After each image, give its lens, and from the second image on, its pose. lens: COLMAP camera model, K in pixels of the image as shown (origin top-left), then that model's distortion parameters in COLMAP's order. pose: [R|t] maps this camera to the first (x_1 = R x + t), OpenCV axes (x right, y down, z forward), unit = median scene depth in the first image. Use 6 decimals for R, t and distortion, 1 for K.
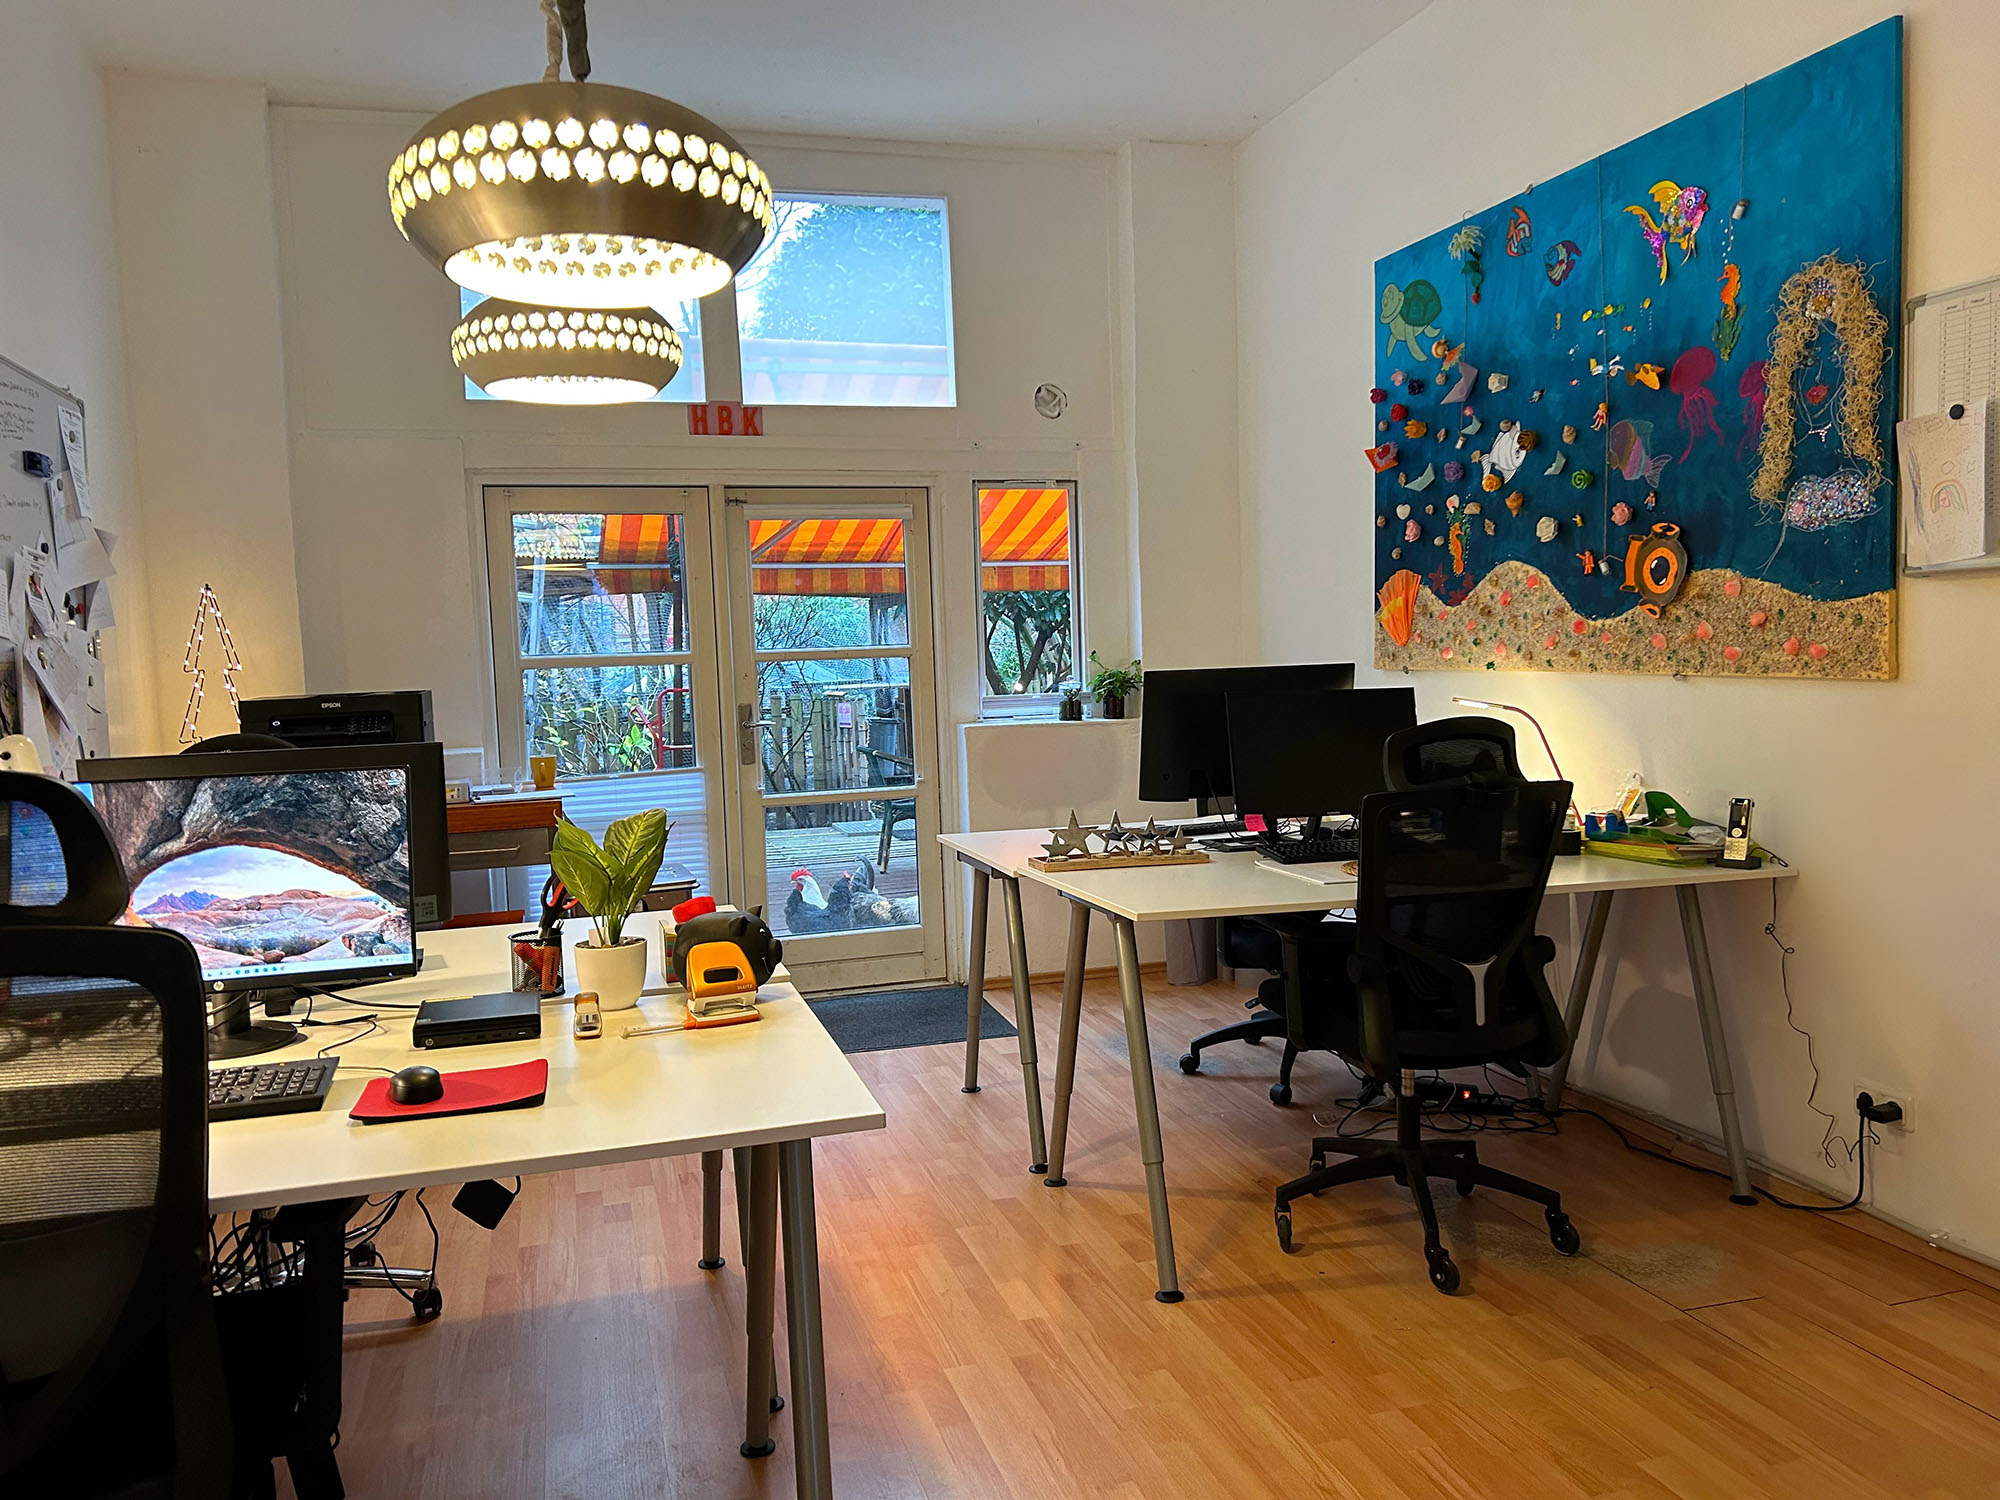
lens RADIAL K [[1467.5, 0, 1005.8], [0, 1467.5, 767.6], [0, 0, 1]] dist [0.054351, -0.060581]
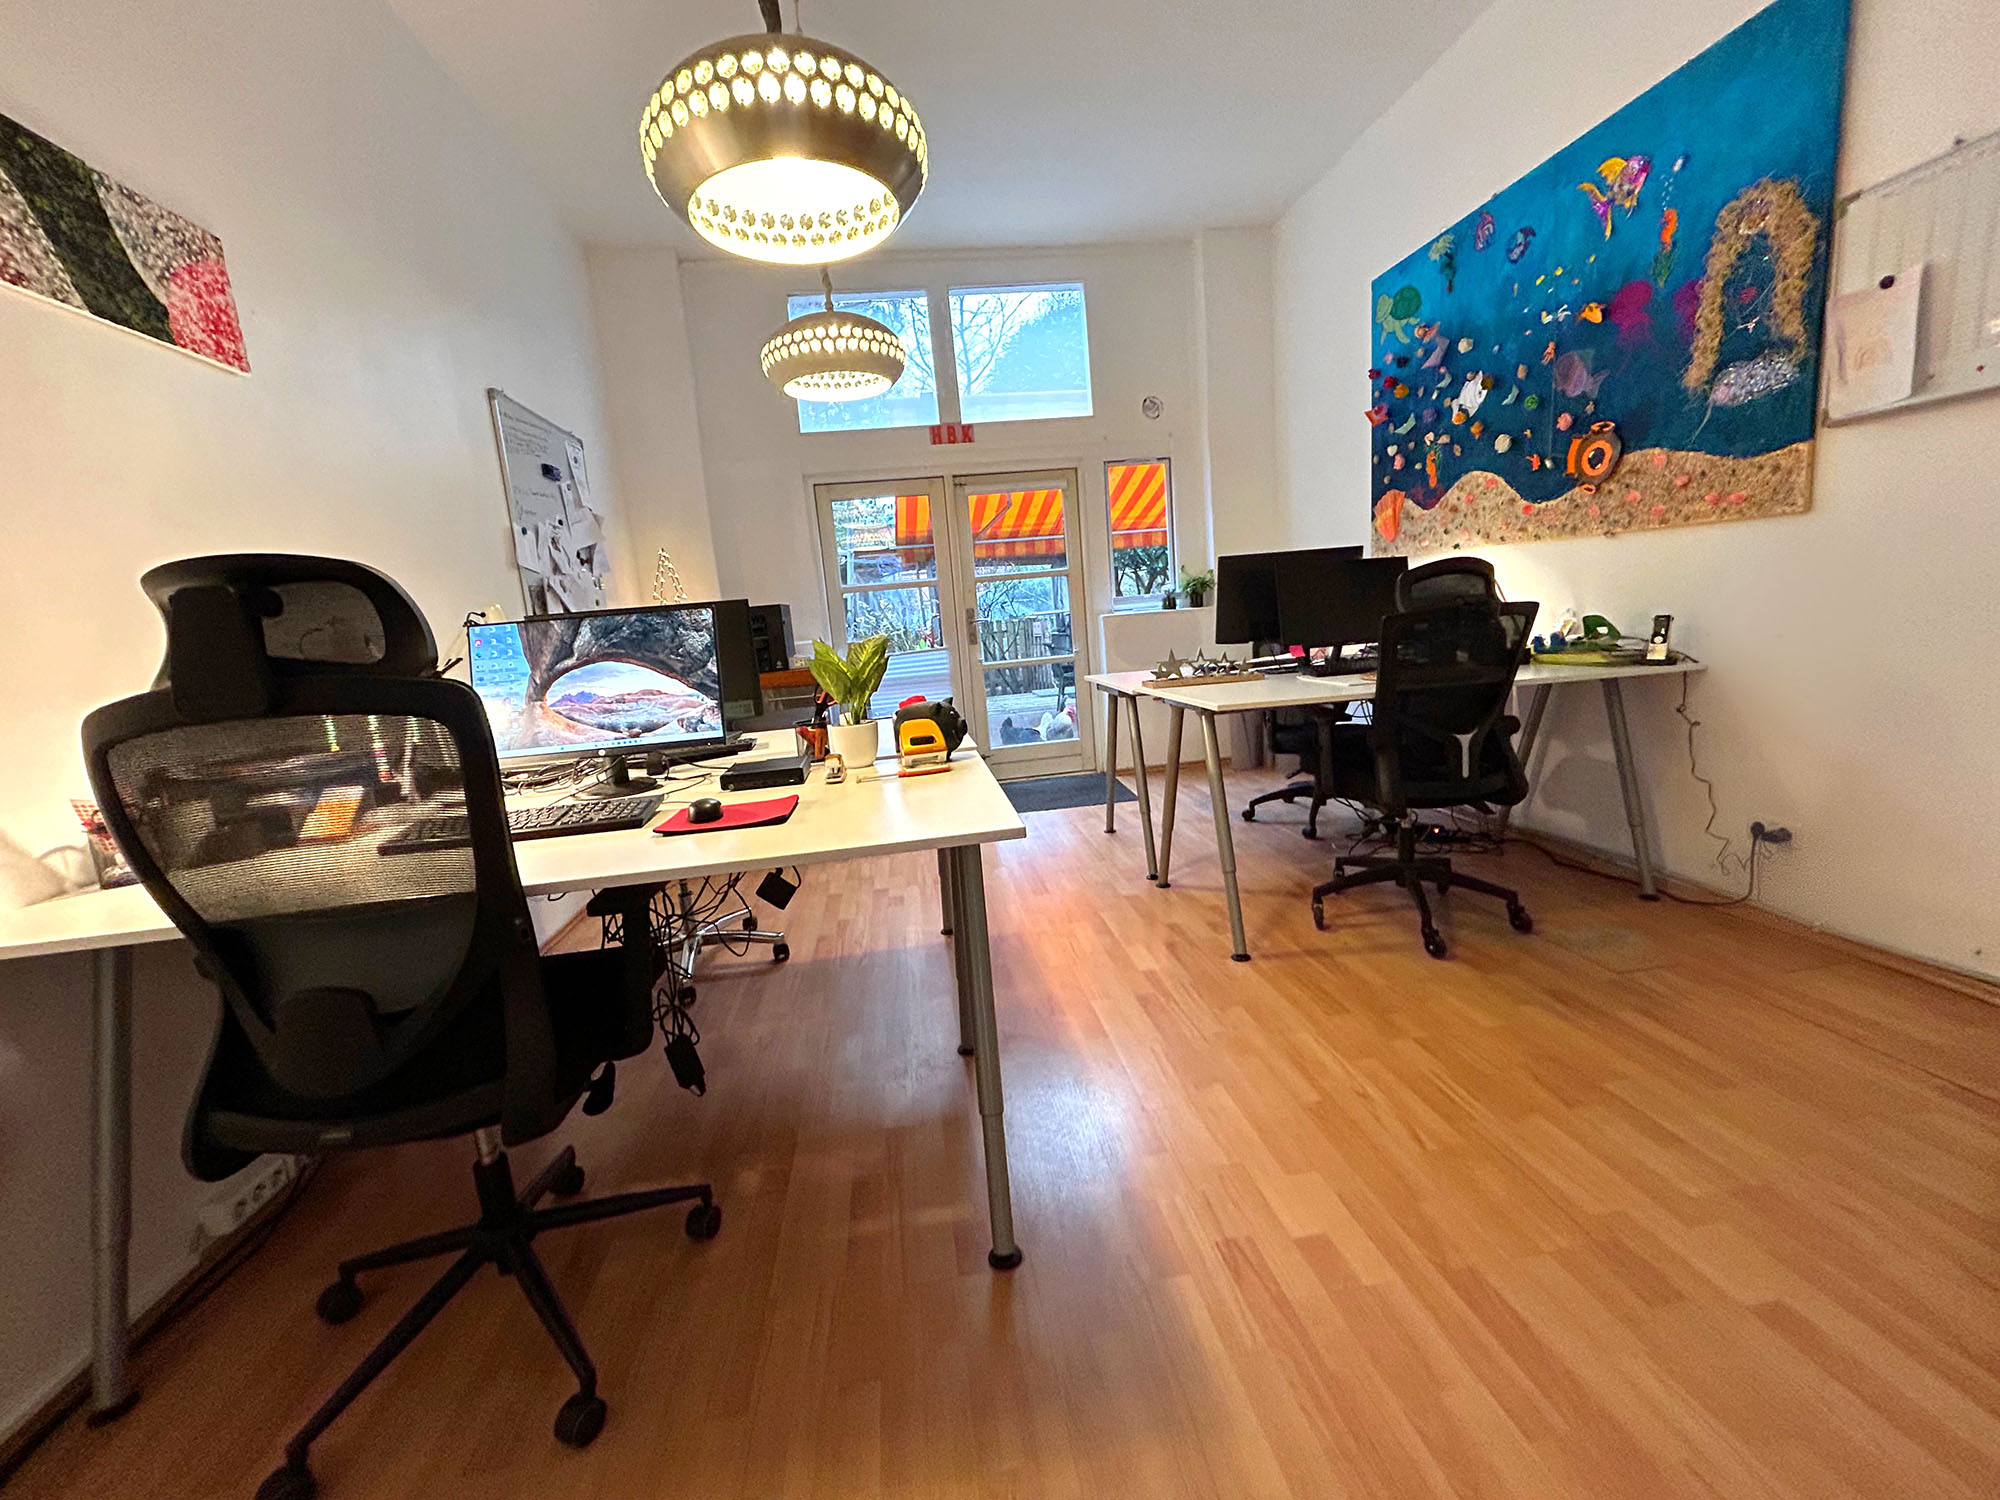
lens RADIAL K [[814.0, 0, 1000.0], [0, 814.0, 750.0], [0, 0, 1]] dist [0.001045, 0.000716]
pose [[0.986436, -0.022256, -0.162630, 0.006412], [0.039454, 0.993868, 0.103297, 0.043342], [0.159334, -0.108312, 0.981265, 0.141381]]
